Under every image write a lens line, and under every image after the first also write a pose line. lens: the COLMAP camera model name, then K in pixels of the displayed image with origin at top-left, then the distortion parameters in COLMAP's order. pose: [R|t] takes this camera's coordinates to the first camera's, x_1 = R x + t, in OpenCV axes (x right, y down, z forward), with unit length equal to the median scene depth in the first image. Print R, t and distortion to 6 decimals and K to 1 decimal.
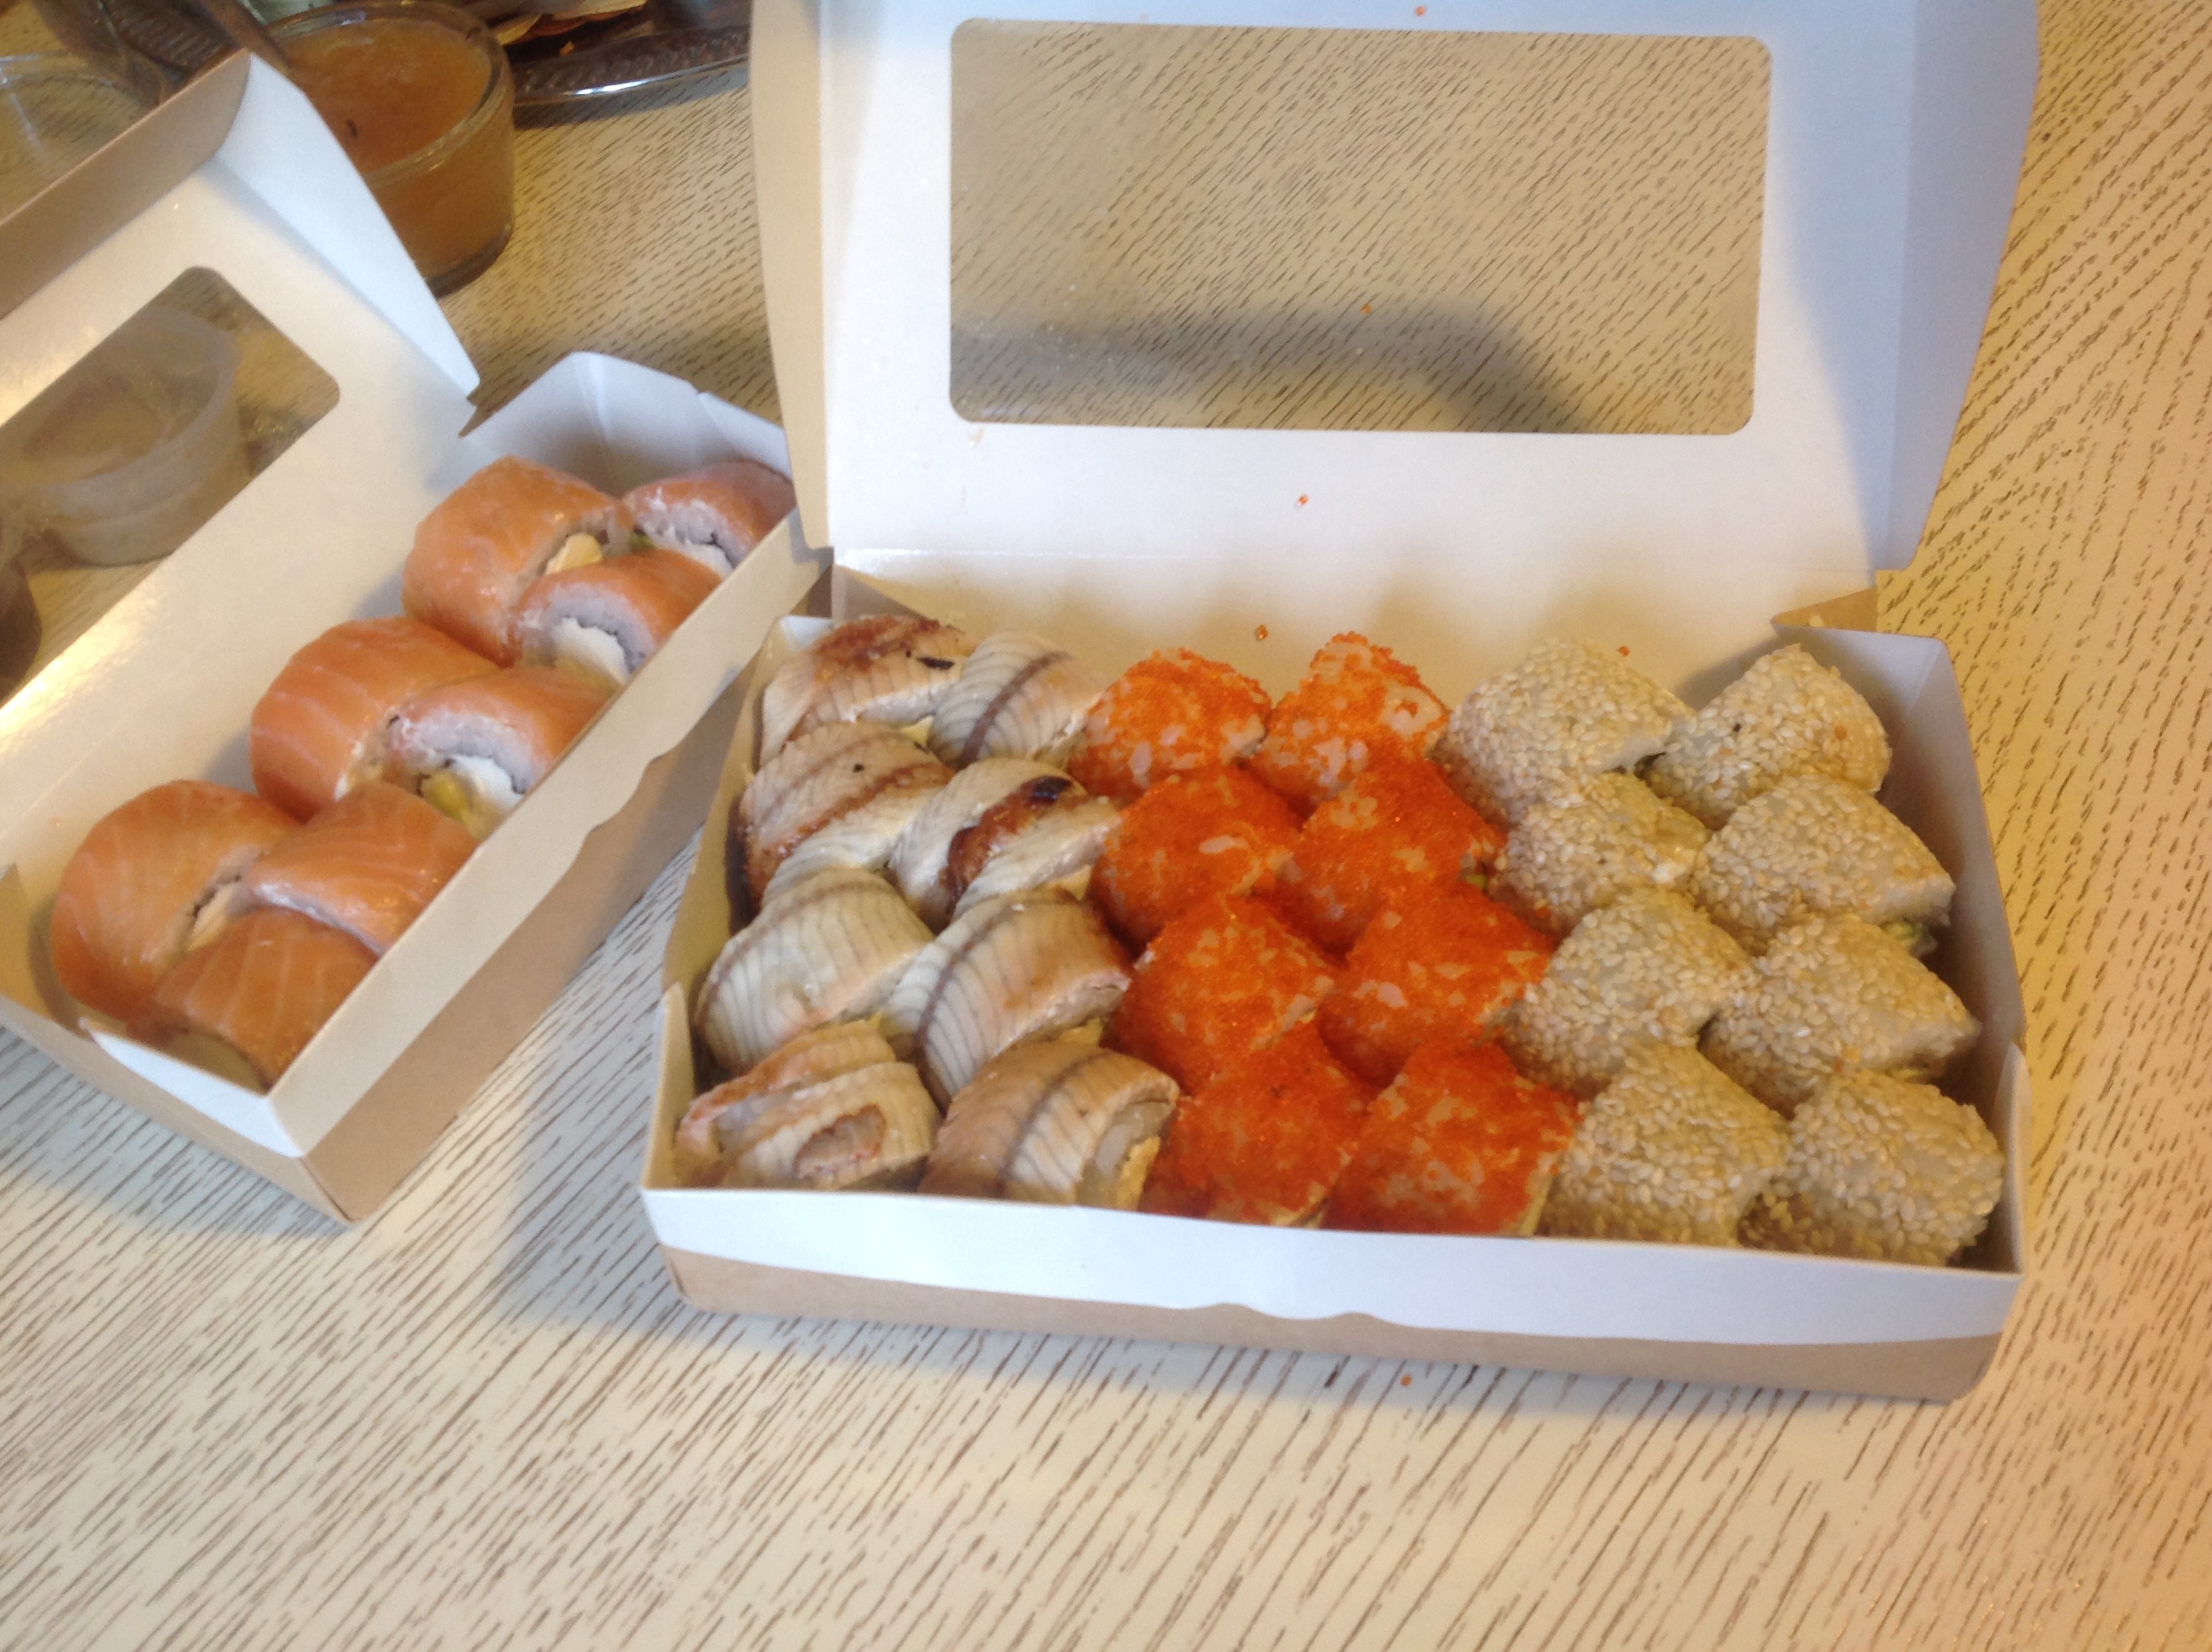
lens RADIAL K [[2016.1, 0, 1106.0], [0, 2016.1, 826.0], [0, 0, 1]] dist [0.070148, -0.202887]
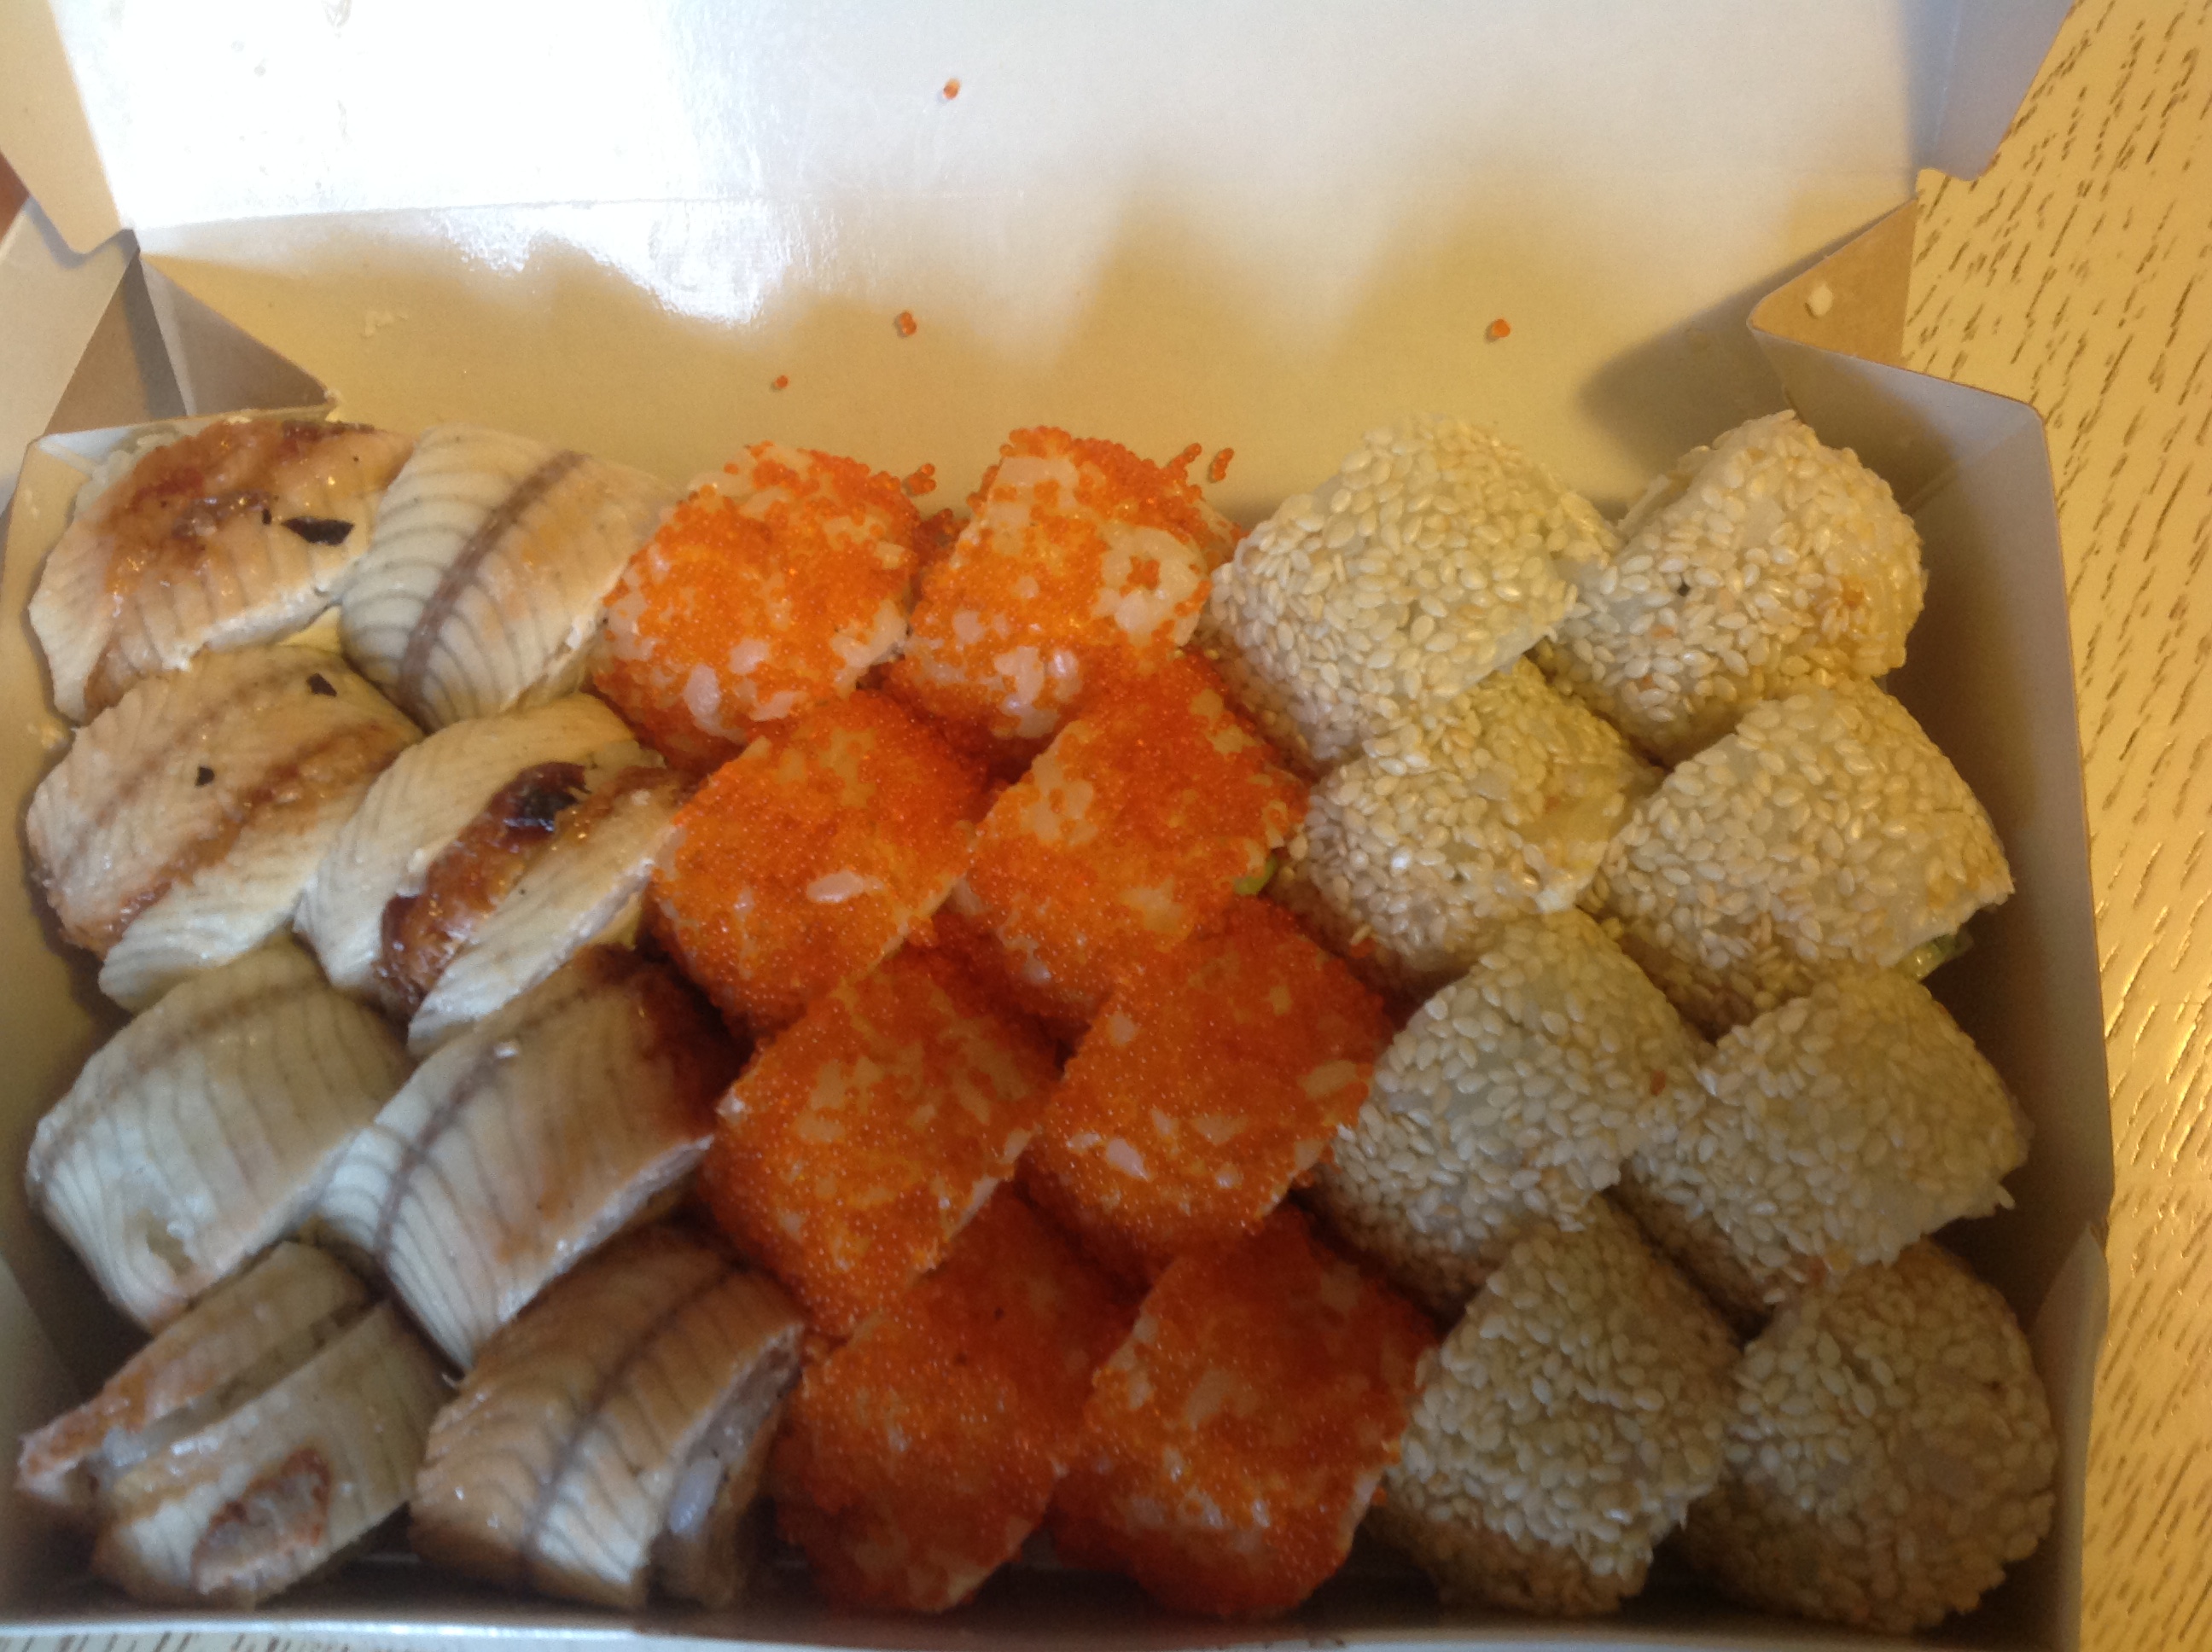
lens RADIAL K [[2051.3, 0, 1106.0], [0, 2051.3, 826.0], [0, 0, 1]] dist [0.082214, -0.183634]
pose [[0.994508, -0.093608, 0.046812, 0.110501], [0.062006, 0.887305, 0.456995, -0.288227], [-0.084315, -0.451583, 0.888236, 0.457831]]
